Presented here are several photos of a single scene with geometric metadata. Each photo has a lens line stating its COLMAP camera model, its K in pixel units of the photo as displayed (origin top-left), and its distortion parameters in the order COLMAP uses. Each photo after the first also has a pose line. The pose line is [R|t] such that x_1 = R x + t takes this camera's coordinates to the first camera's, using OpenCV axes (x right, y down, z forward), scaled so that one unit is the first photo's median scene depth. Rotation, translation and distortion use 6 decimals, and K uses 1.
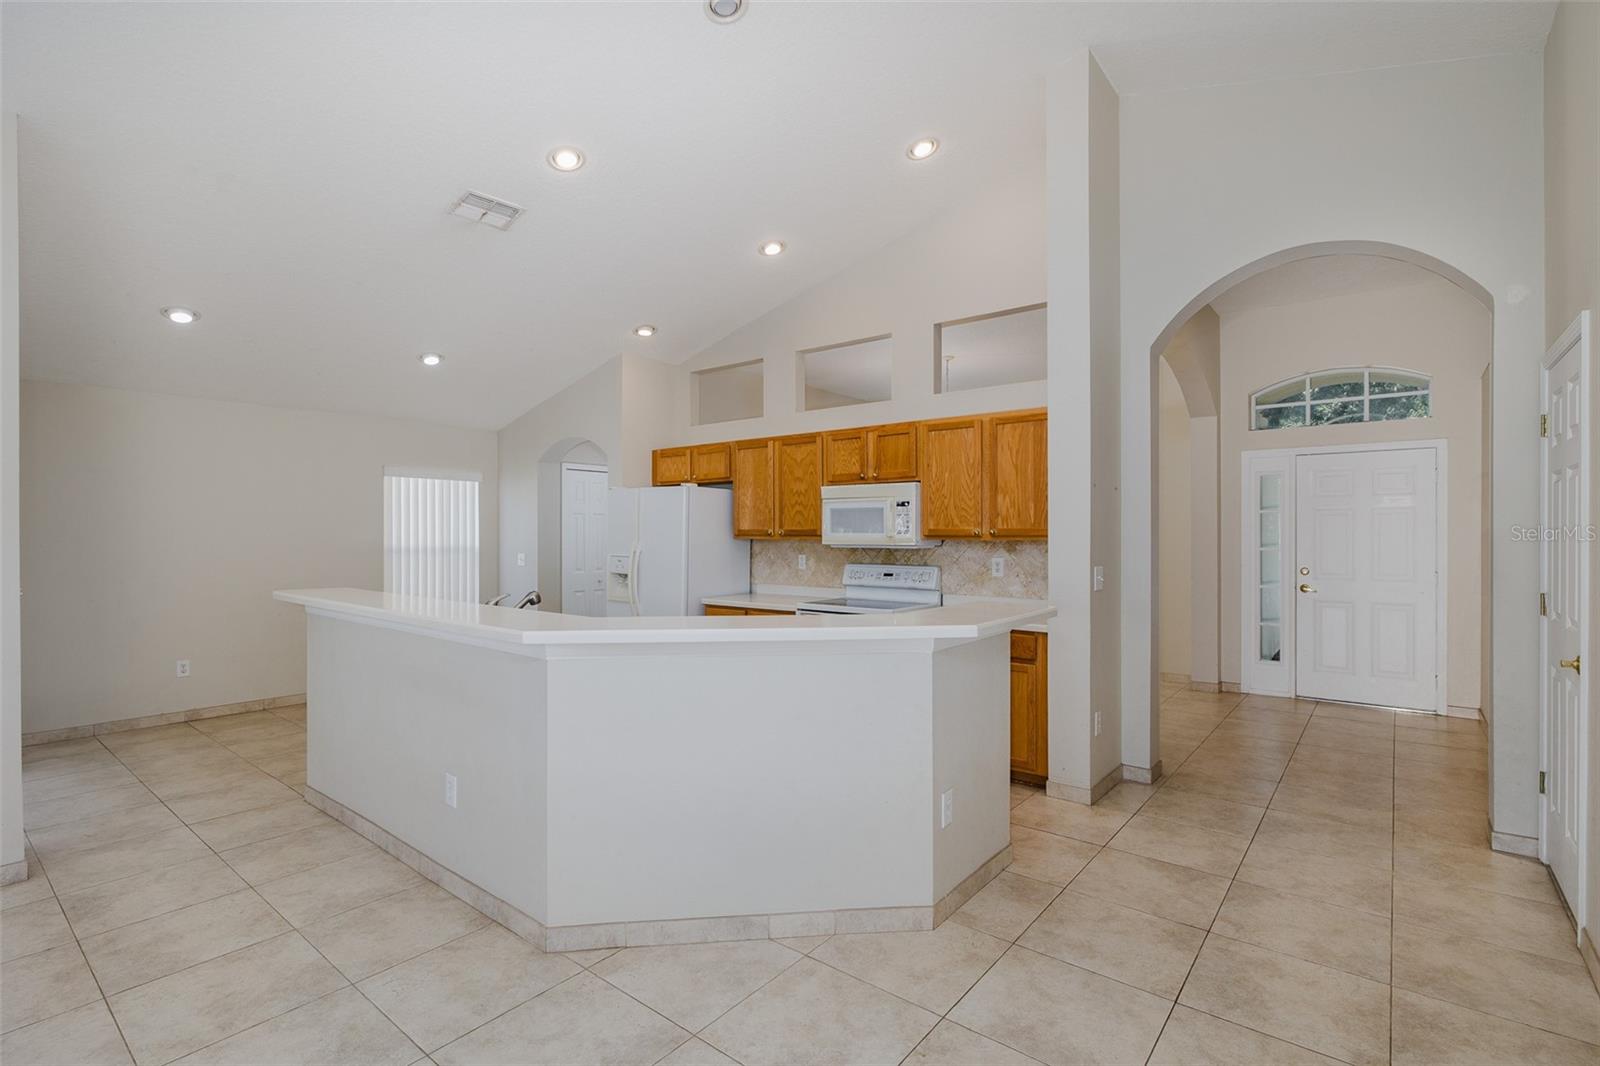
lens RADIAL K [[741.5, 0, 798.2], [0, 741.5, 535.3], [0, 0, 1]] dist [-0.007450, 0.001687]
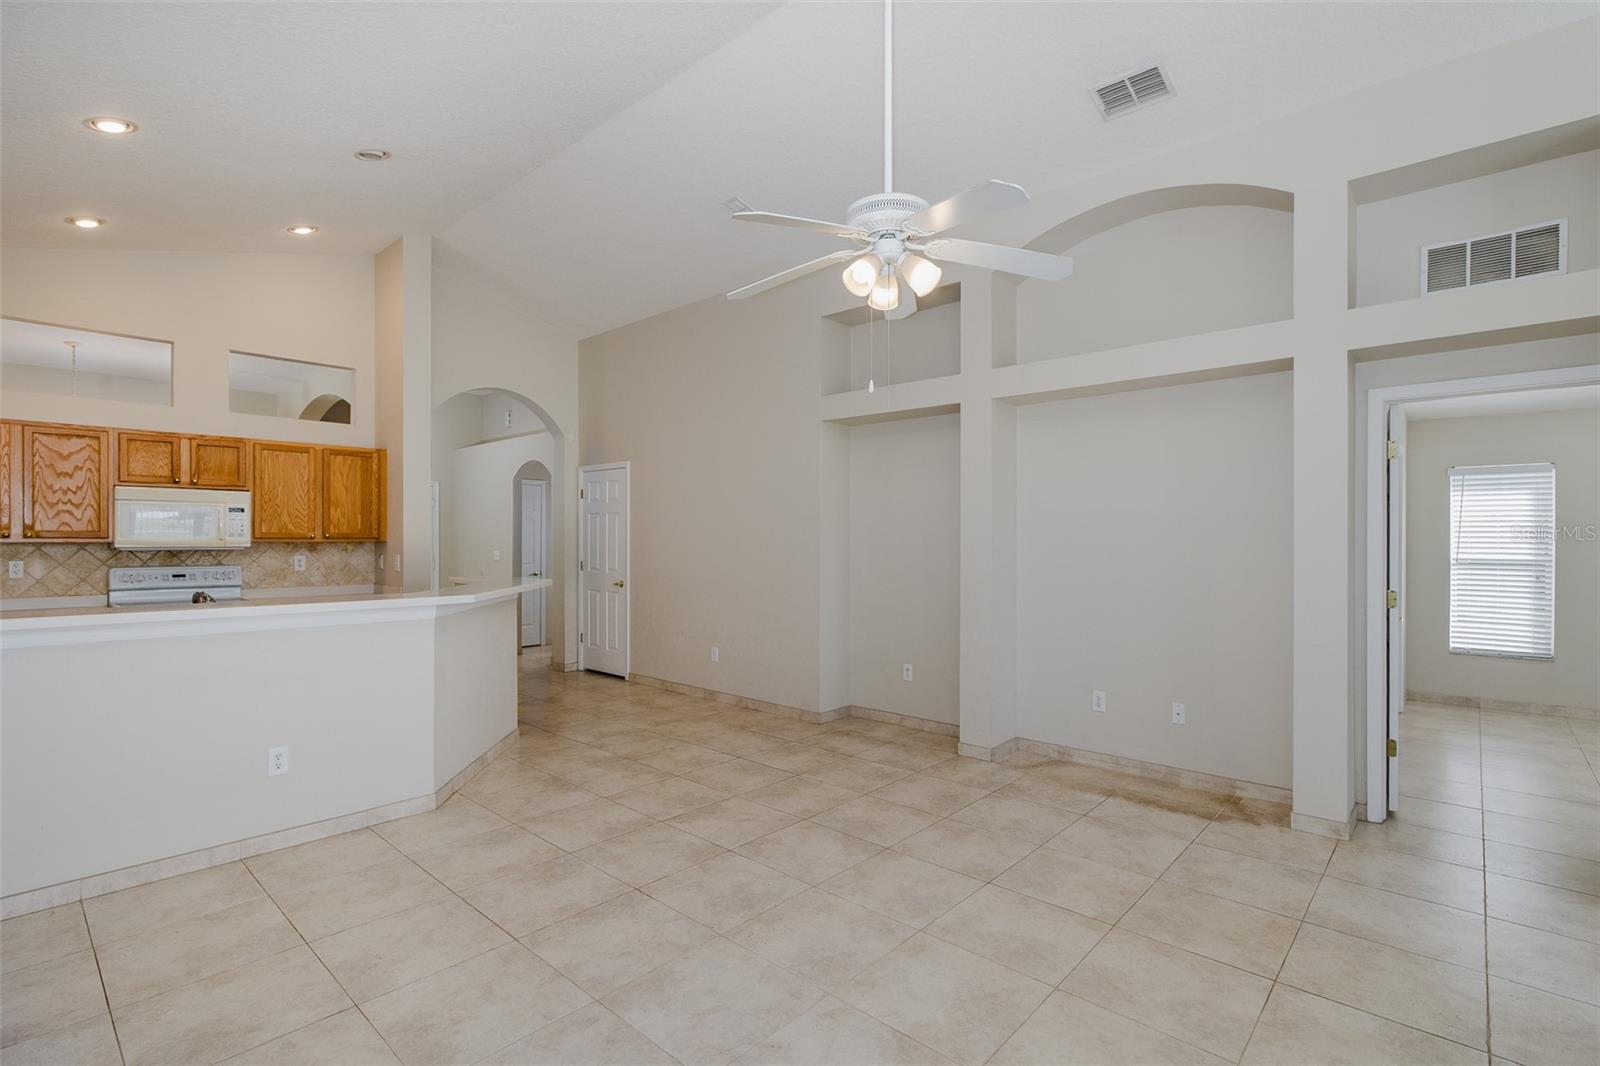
lens RADIAL K [[741.5, 0, 801.8], [0, 741.5, 541.4], [0, 0, 1]] dist [-0.007450, 0.001687]
pose [[0.058000, -0.005329, 0.998302, -0.905631], [-0.002493, 0.999982, 0.005483, -0.002934], [-0.998313, -0.002807, 0.057986, 0.072259]]
